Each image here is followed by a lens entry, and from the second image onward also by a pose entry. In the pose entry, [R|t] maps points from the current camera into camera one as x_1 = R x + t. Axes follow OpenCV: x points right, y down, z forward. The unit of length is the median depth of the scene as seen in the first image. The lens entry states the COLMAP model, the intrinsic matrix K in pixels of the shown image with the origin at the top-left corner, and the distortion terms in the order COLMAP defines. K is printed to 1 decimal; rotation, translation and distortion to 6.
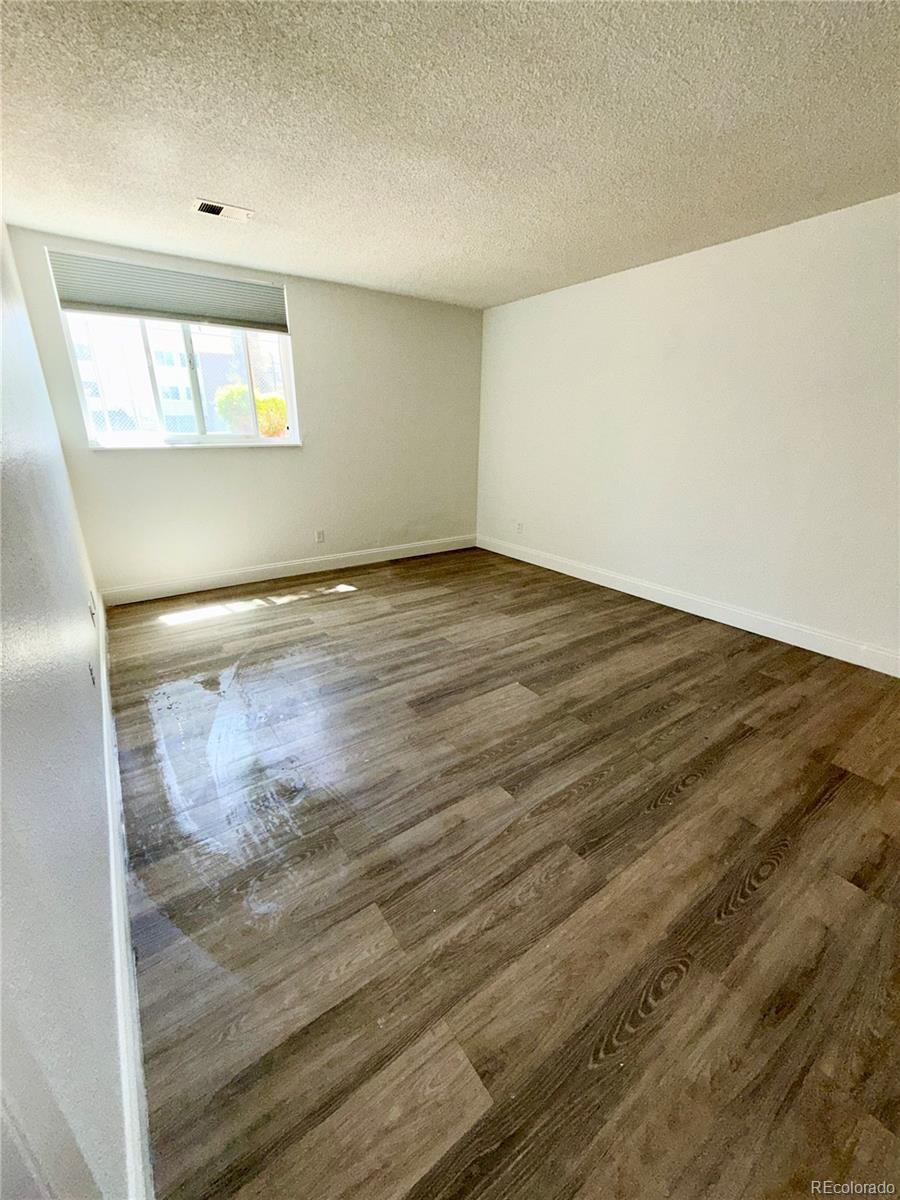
lens RADIAL K [[456.4, 0, 446.9], [0, 456.4, 597.9], [0, 0, 1]] dist [0.000529, -0.000155]
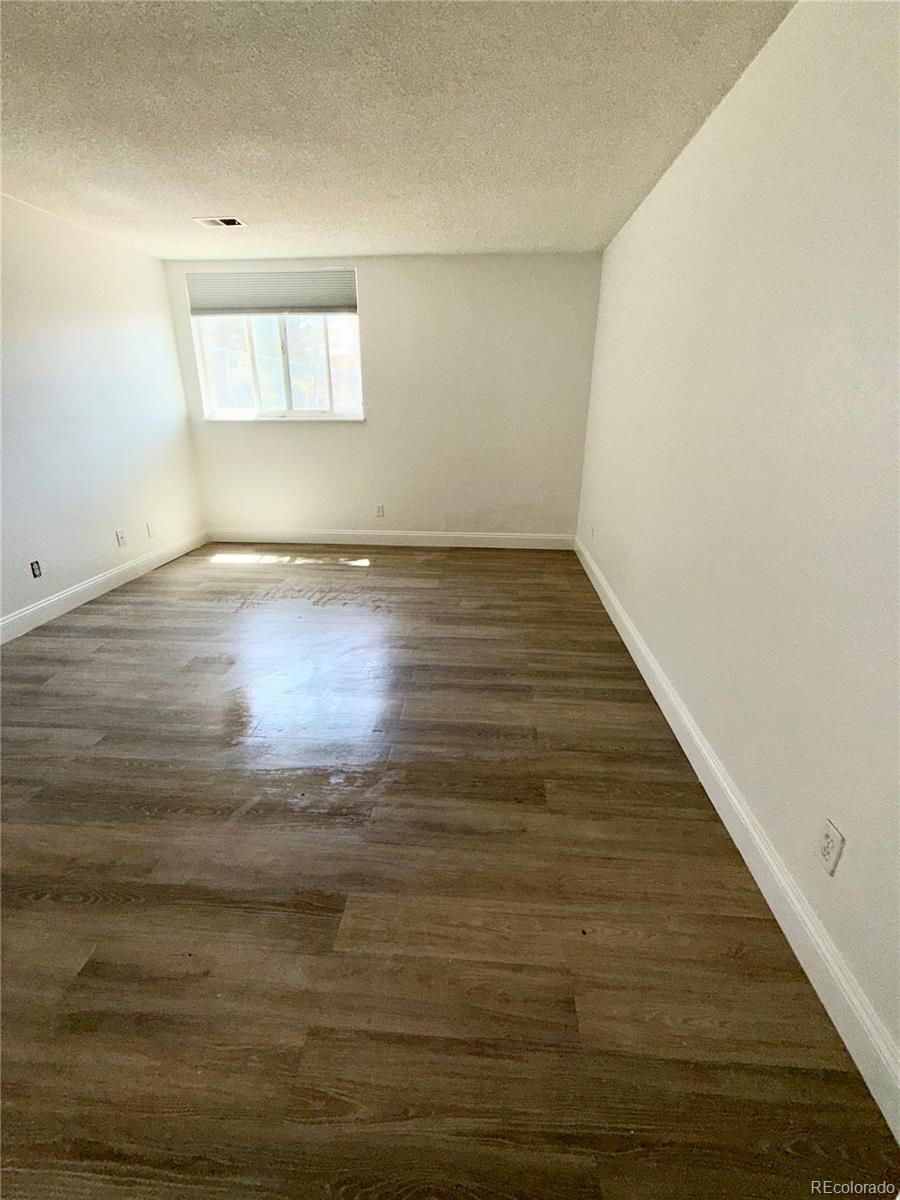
lens RADIAL K [[508.9, 0, 450.0], [0, 508.9, 600.0], [0, 0, 1]] dist [0.000759, 0.000111]
pose [[0.785388, 0.221651, -0.577960, 0.651411], [-0.213130, 0.973432, 0.083695, -0.083495], [0.581156, 0.057448, 0.811762, 0.218304]]
